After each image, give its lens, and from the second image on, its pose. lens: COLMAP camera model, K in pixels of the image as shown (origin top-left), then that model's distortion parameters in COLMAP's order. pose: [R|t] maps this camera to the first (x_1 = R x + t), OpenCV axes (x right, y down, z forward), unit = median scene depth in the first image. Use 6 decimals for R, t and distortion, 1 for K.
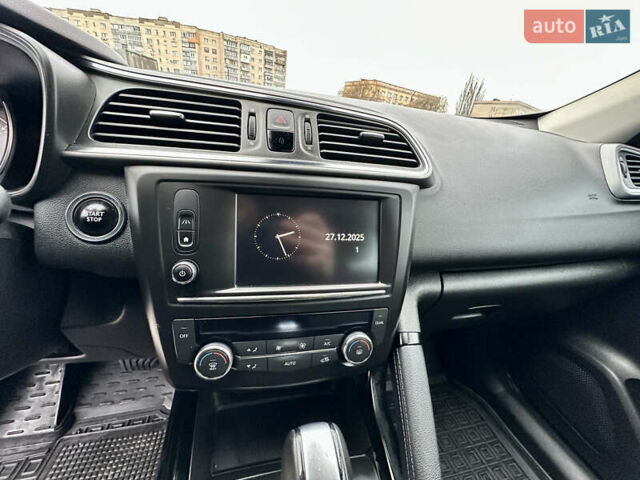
lens RADIAL K [[253.3, 0, 321.2], [0, 253.3, 239.7], [0, 0, 1]] dist [0.001639, 0.000450]
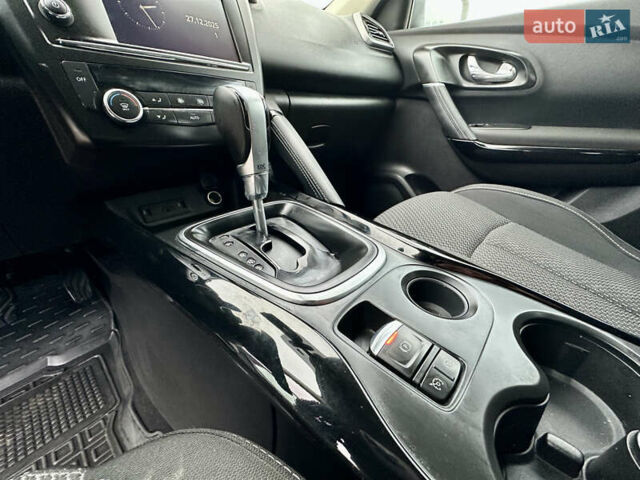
lens RADIAL K [[253.3, 0, 321.2], [0, 253.3, 239.7], [0, 0, 1]] dist [0.001639, 0.000450]
pose [[0.821352, -0.329658, 0.465517, -0.379144], [0.290262, 0.944077, 0.156418, 1.008067], [-0.491049, 0.006647, 0.871107, -0.379987]]
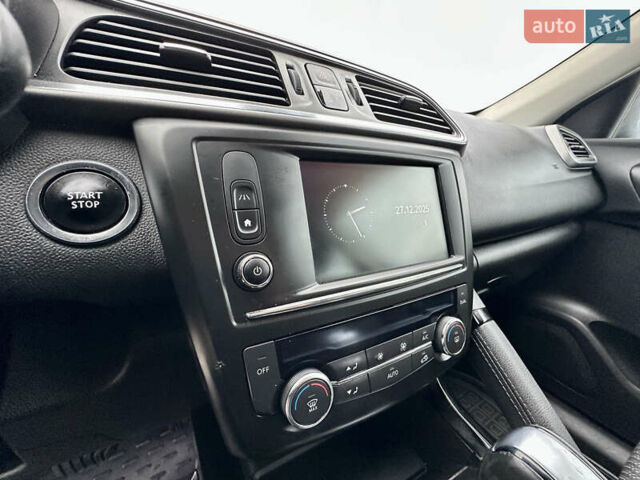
lens RADIAL K [[253.3, 0, 321.2], [0, 253.3, 239.7], [0, 0, 1]] dist [0.001639, 0.000450]
pose [[0.956231, -0.135278, 0.259466, -0.457975], [0.157082, 0.985436, -0.065129, 0.102050], [-0.246877, 0.103036, 0.963554, 0.268484]]
